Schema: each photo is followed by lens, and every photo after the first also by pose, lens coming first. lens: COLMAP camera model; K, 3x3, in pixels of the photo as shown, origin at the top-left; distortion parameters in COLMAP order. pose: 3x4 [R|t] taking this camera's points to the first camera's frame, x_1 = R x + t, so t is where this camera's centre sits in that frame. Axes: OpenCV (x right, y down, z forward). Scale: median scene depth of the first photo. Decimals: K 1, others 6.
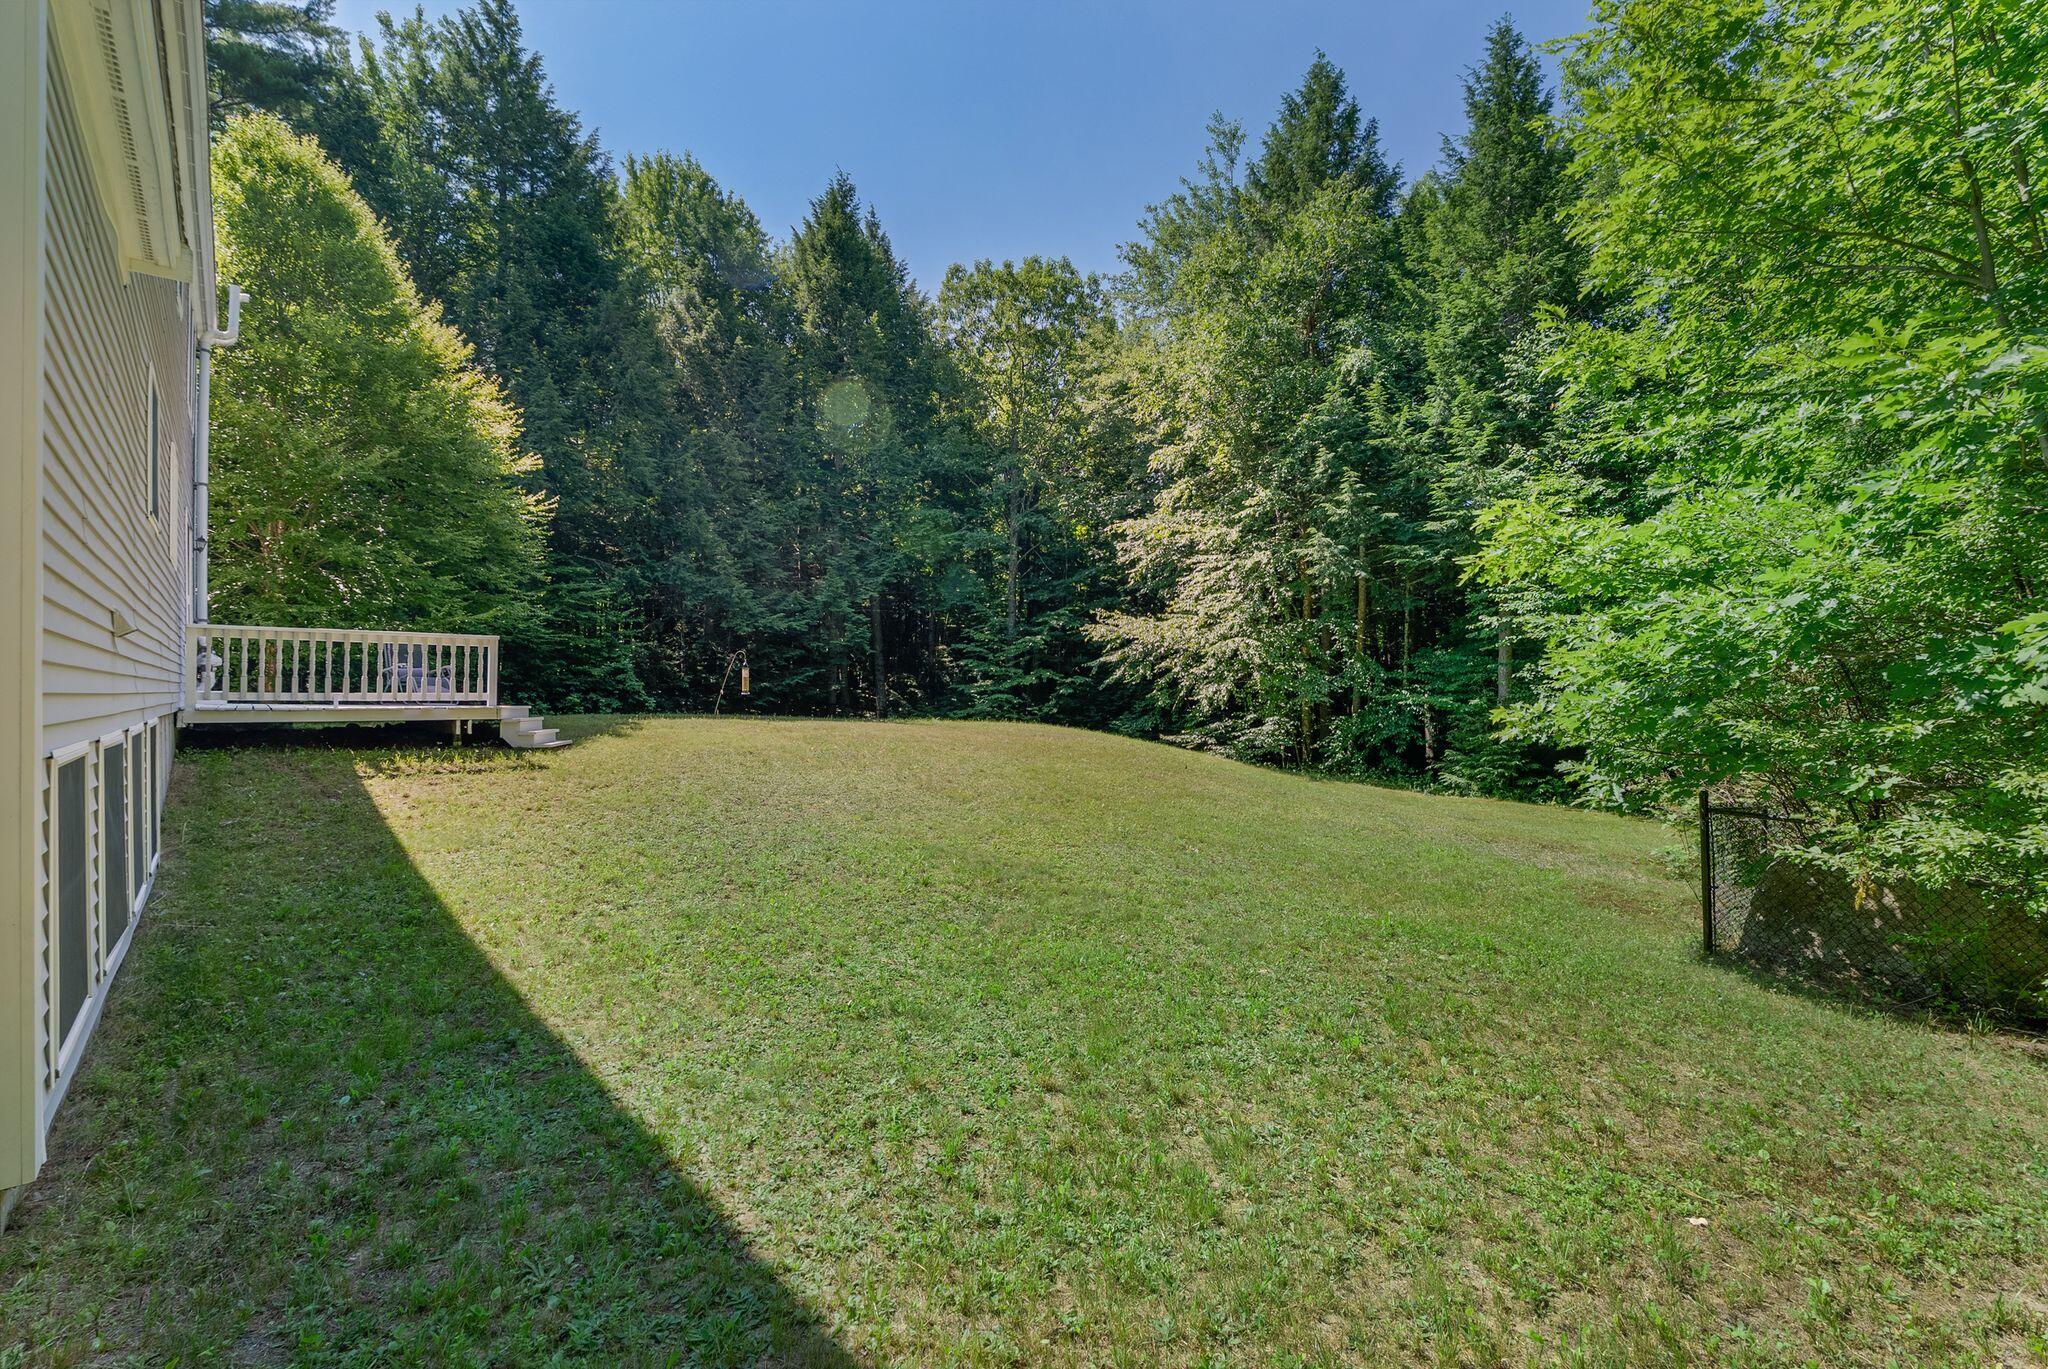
lens RADIAL K [[906.0, 0, 1025.1], [0, 906.0, 681.5], [0, 0, 1]] dist [-0.002590, -0.000119]
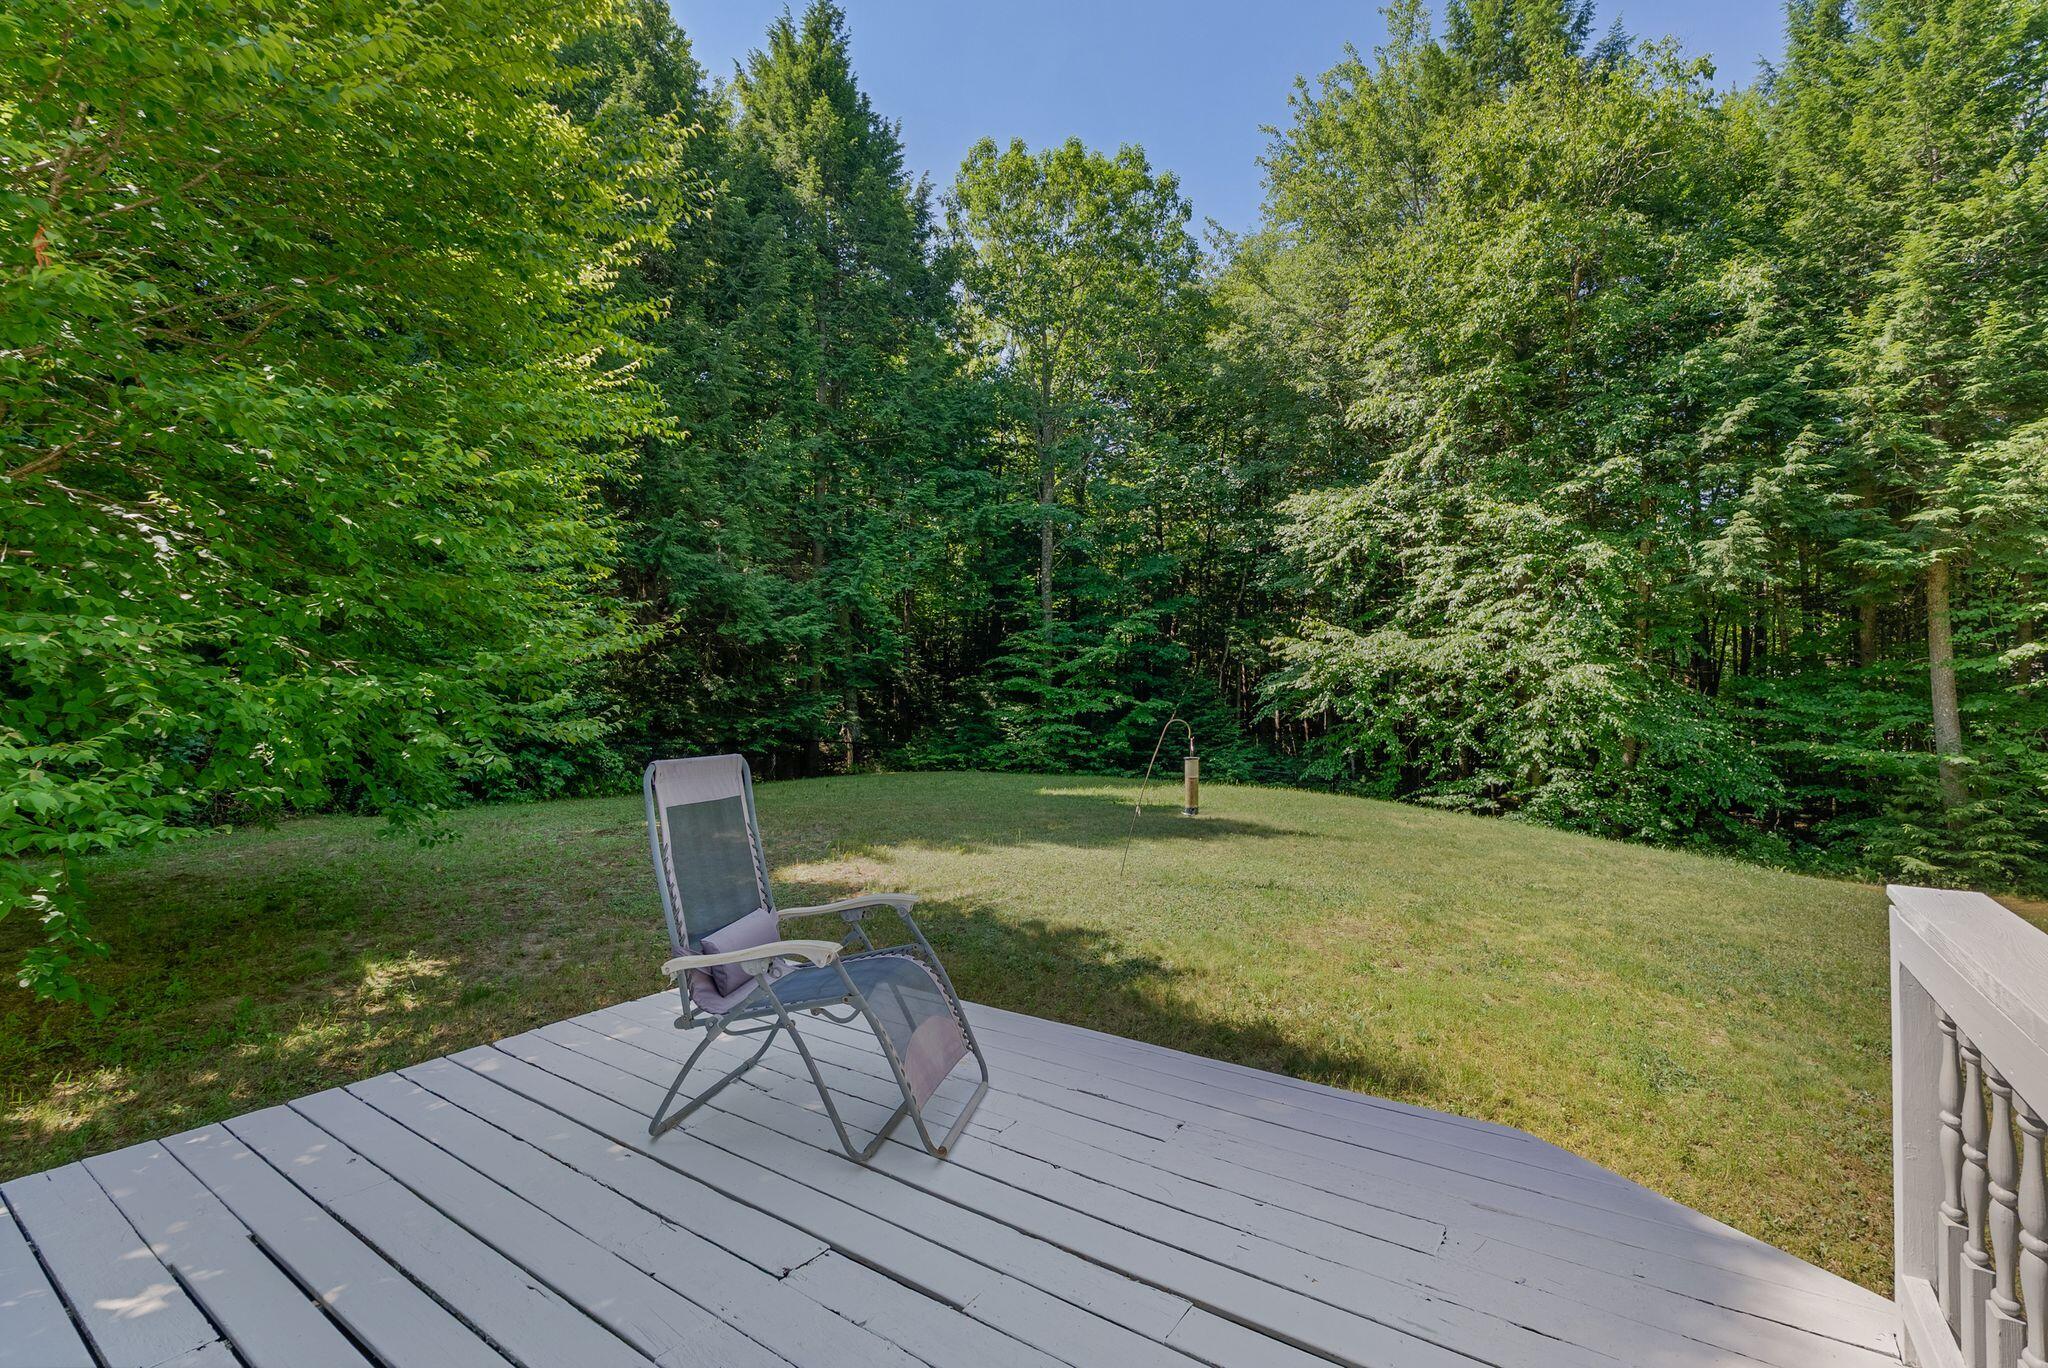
lens RADIAL K [[934.5, 0, 1025.7], [0, 934.5, 671.9], [0, 0, 1]] dist [-0.002405, -0.000424]
pose [[0.969409, -0.003879, 0.245419, -0.243933], [0.004023, 0.999992, -0.000086, -0.029256], [-0.245417, 0.001070, 0.969417, 0.269197]]
